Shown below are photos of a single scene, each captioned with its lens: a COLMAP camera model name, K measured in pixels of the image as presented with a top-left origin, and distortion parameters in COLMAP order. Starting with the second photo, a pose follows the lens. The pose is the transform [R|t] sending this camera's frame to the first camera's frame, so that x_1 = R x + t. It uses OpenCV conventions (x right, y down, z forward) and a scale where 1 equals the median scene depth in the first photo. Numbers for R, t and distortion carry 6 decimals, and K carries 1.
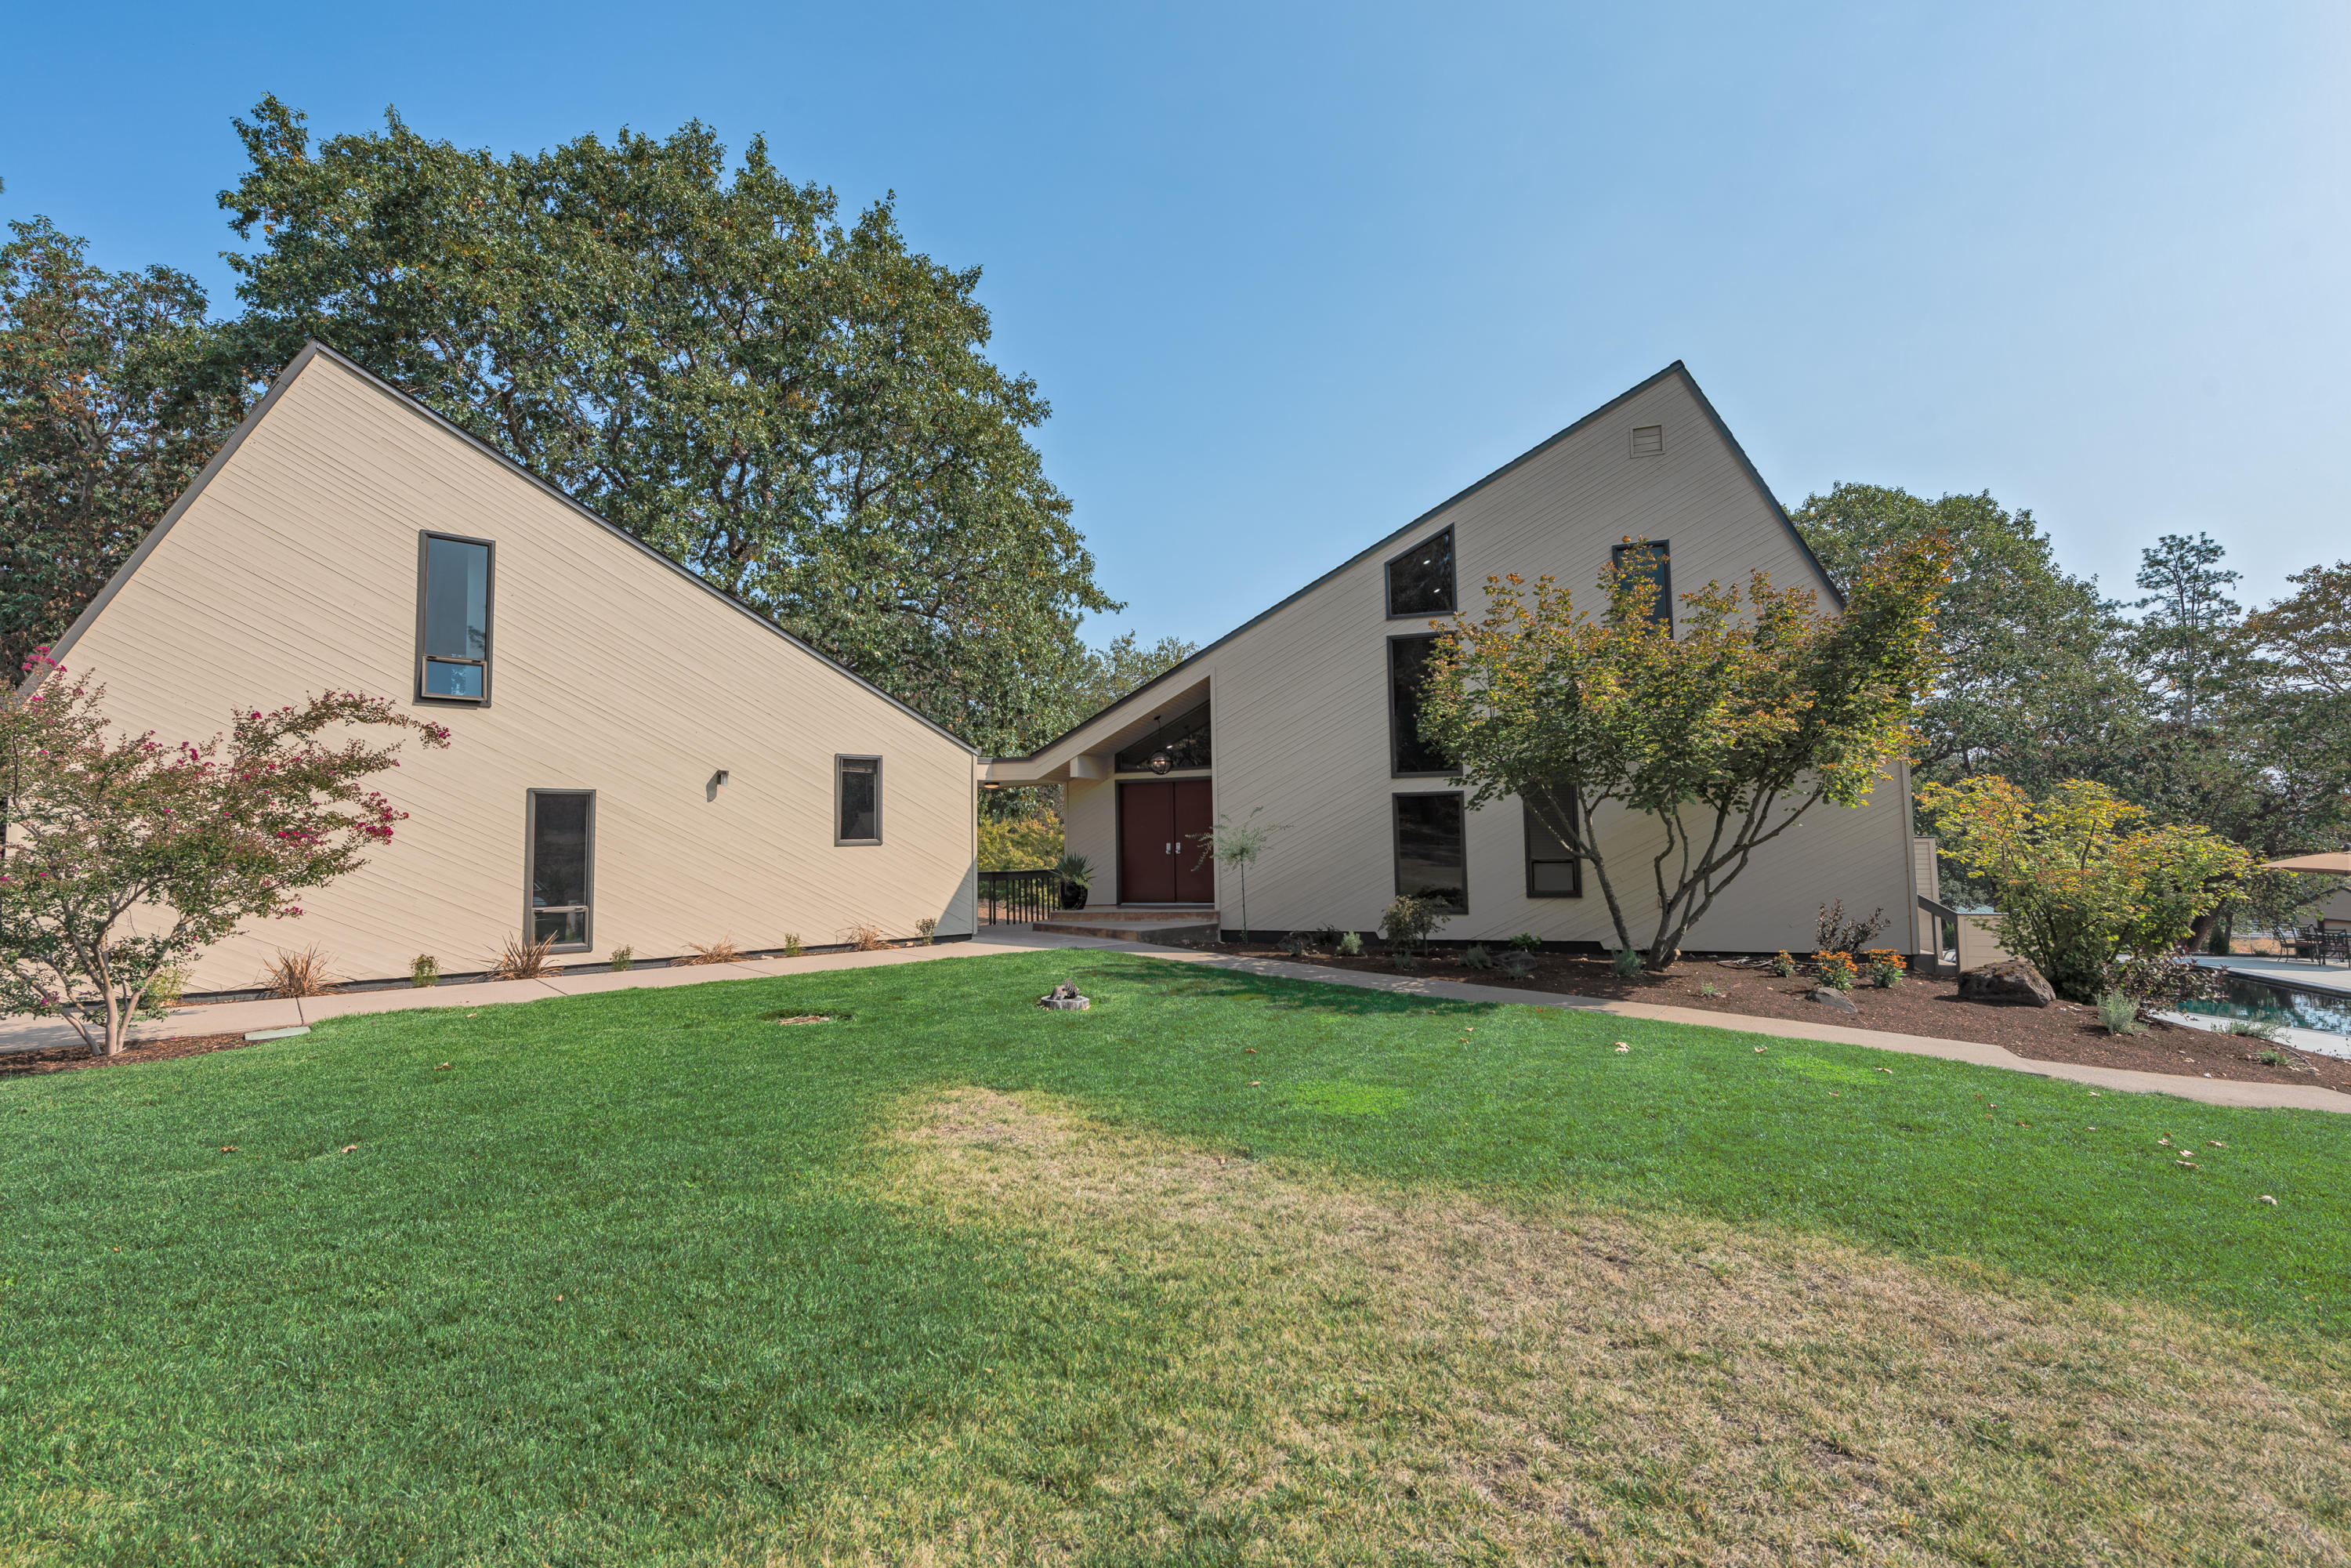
lens RADIAL K [[1010.7, 0, 1160.6], [0, 1010.7, 781.5], [0, 0, 1]] dist [0.006824, -0.000612]
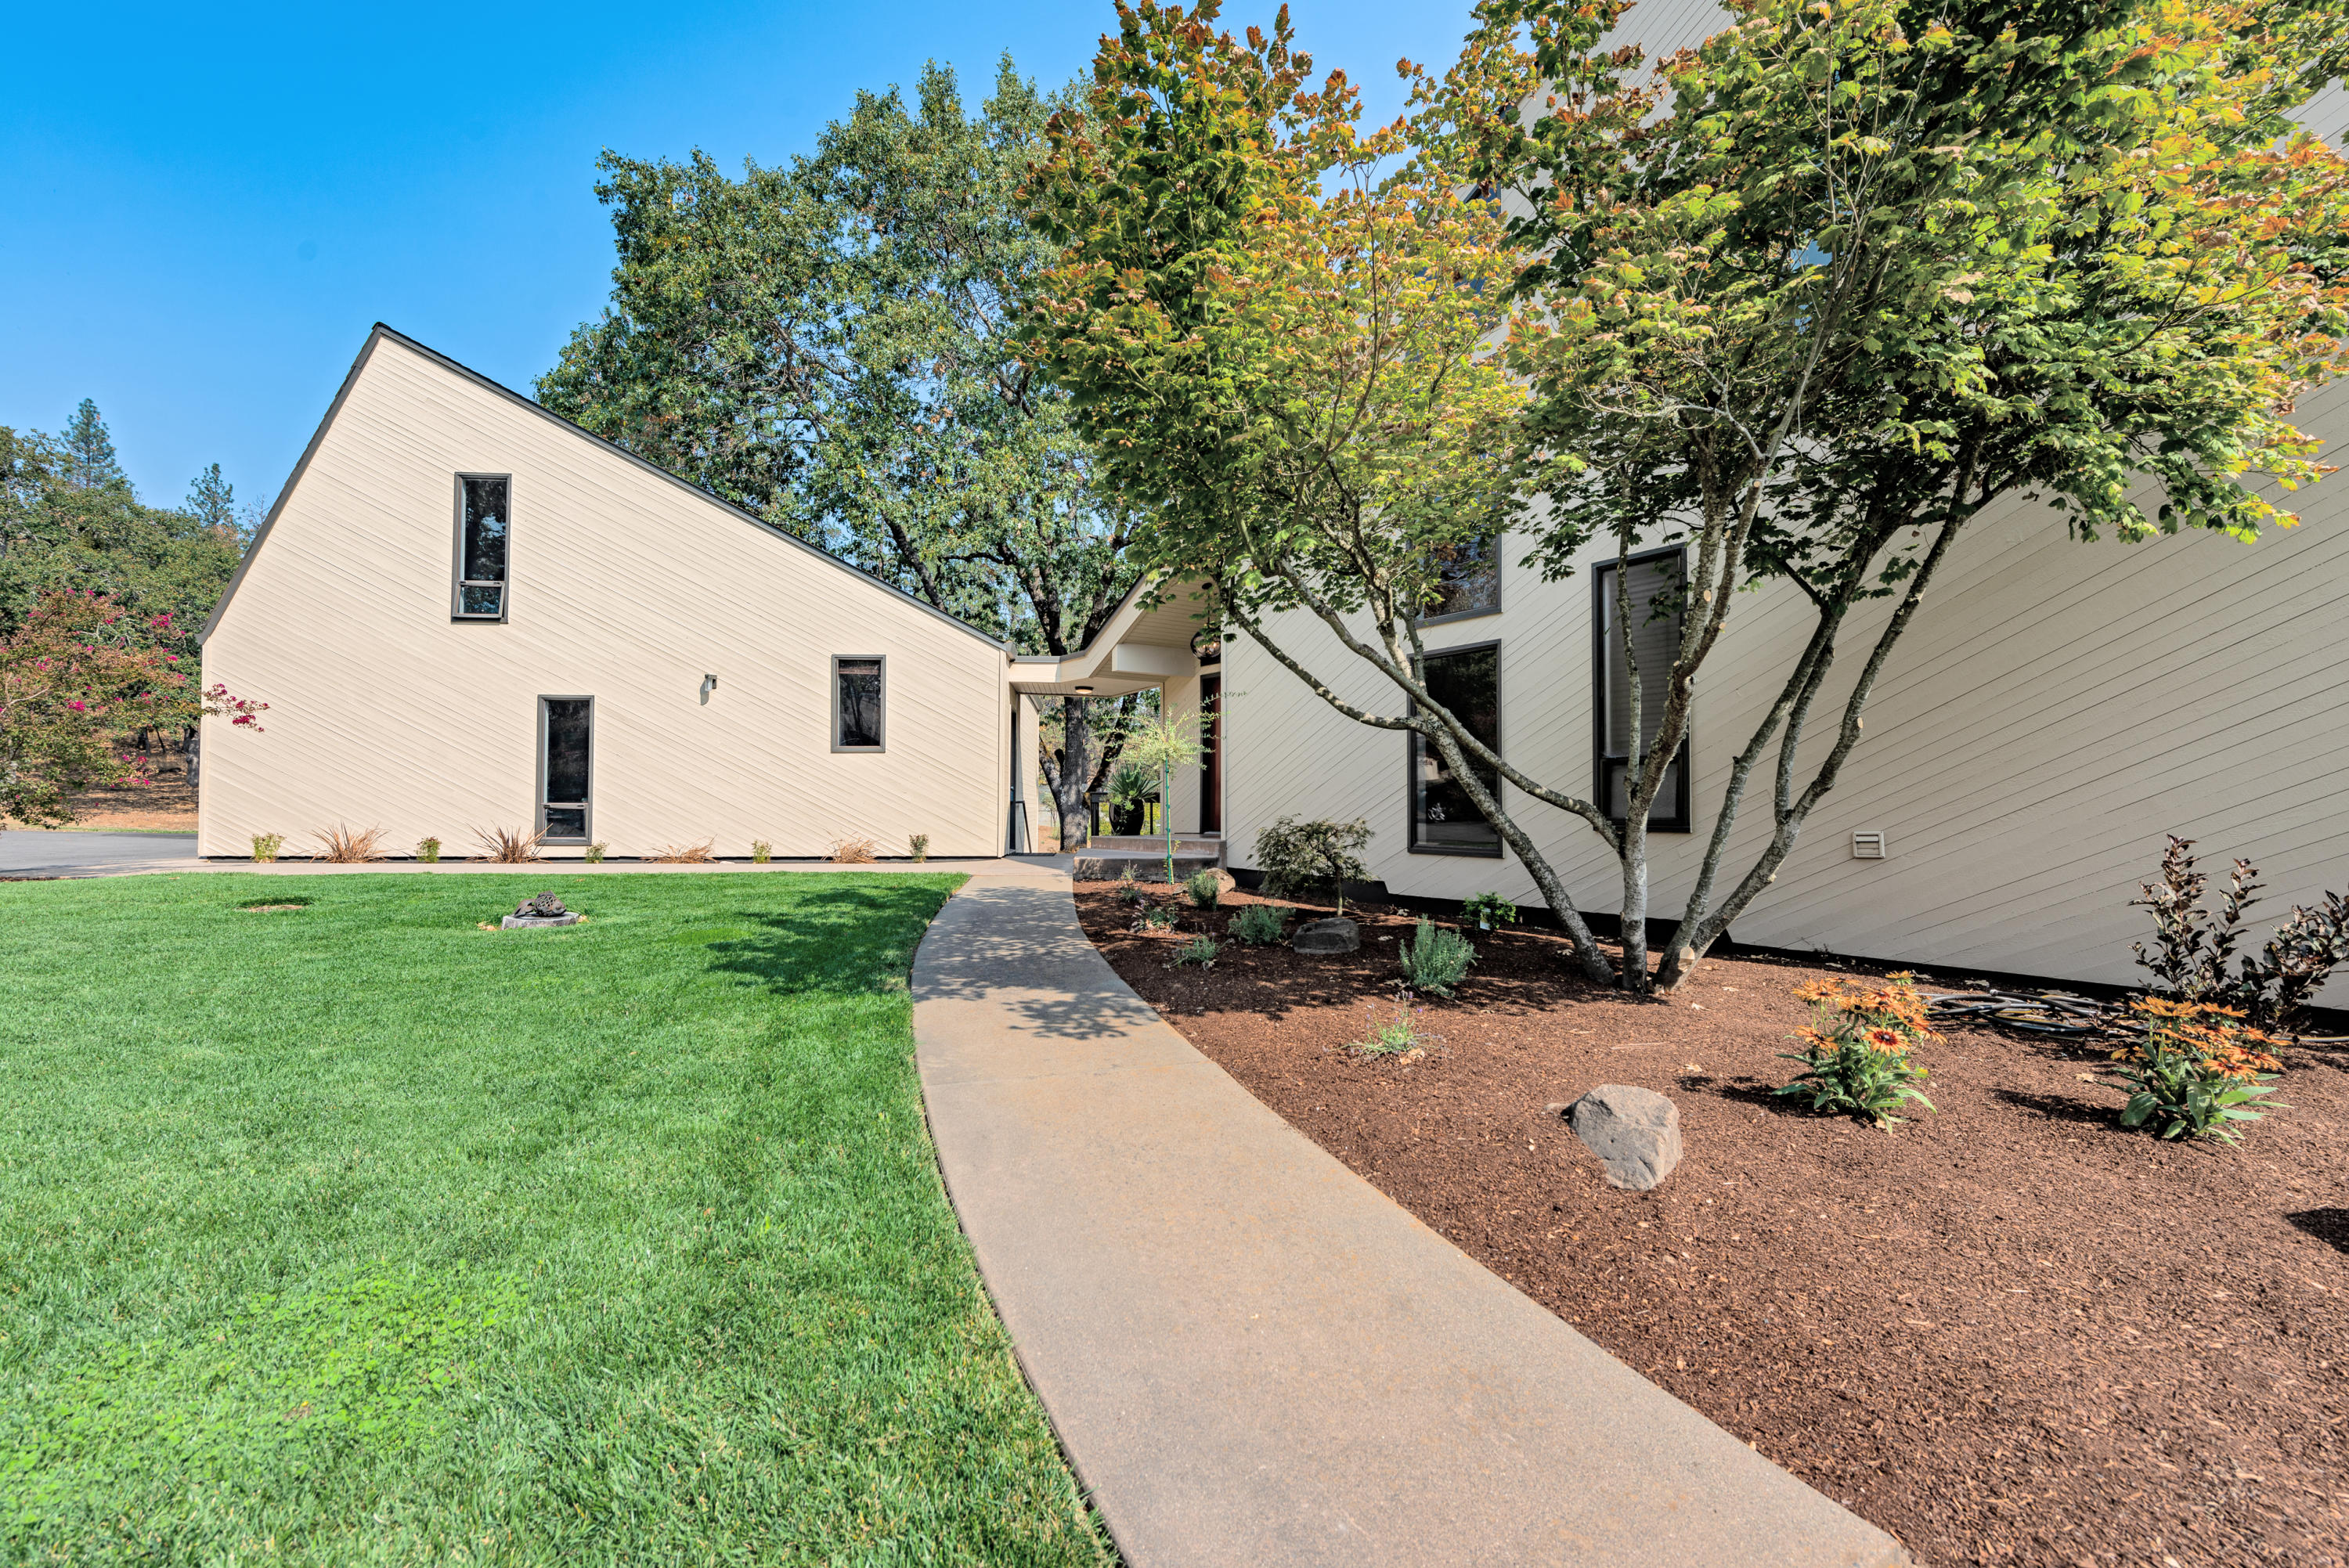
lens RADIAL K [[1009.8, 0, 1159.6], [0, 1009.8, 781.5], [0, 0, 1]] dist [0.006824, -0.000612]
pose [[0.795943, 0.004168, -0.605357, 0.462304], [0.020069, 0.999245, 0.033266, 0.061945], [0.605039, -0.038627, 0.795258, 0.420285]]
